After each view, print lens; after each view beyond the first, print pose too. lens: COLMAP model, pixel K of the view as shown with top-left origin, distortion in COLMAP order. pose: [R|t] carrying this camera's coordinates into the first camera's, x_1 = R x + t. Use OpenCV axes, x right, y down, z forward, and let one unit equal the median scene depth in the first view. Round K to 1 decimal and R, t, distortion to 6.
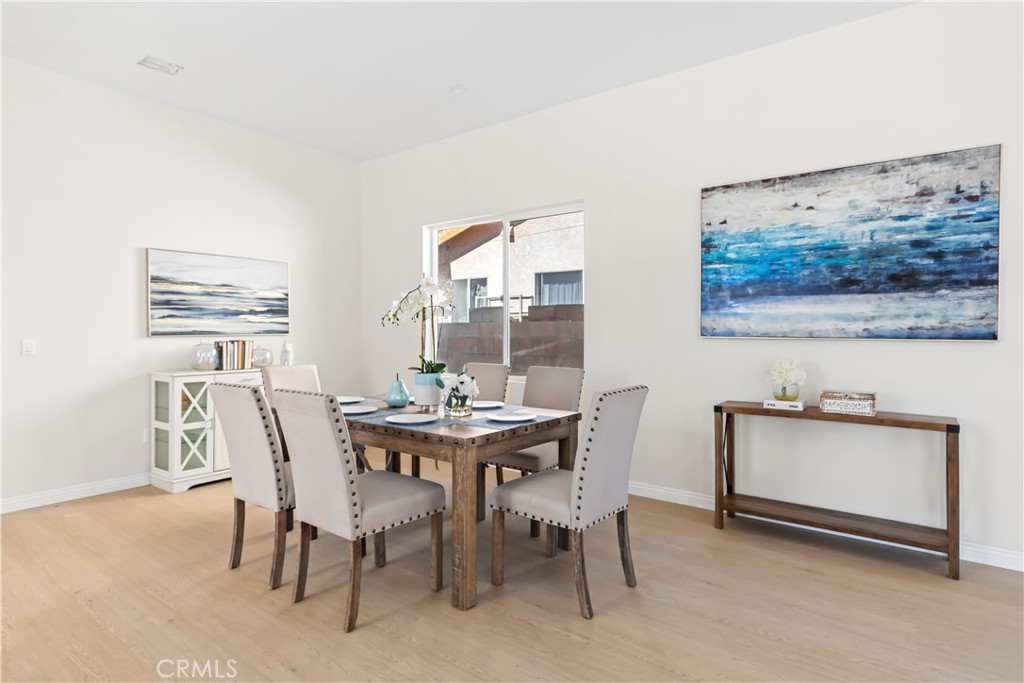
lens RADIAL K [[545.4, 0, 506.4], [0, 545.4, 333.5], [0, 0, 1]] dist [0.004654, -0.001433]
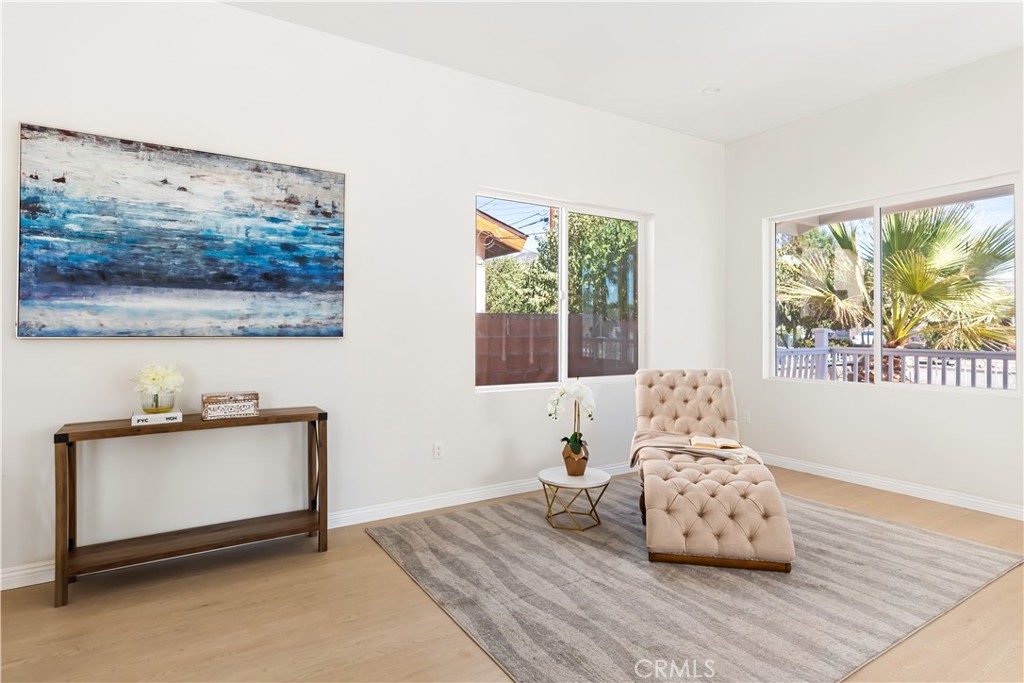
lens RADIAL K [[545.4, 0, 509.6], [0, 545.4, 324.1], [0, 0, 1]] dist [0.004654, -0.001433]
pose [[0.358738, 0.008202, 0.933402, -0.075610], [0.005215, 0.999928, -0.010790, -0.000510], [-0.933424, 0.008739, 0.358670, 0.204315]]
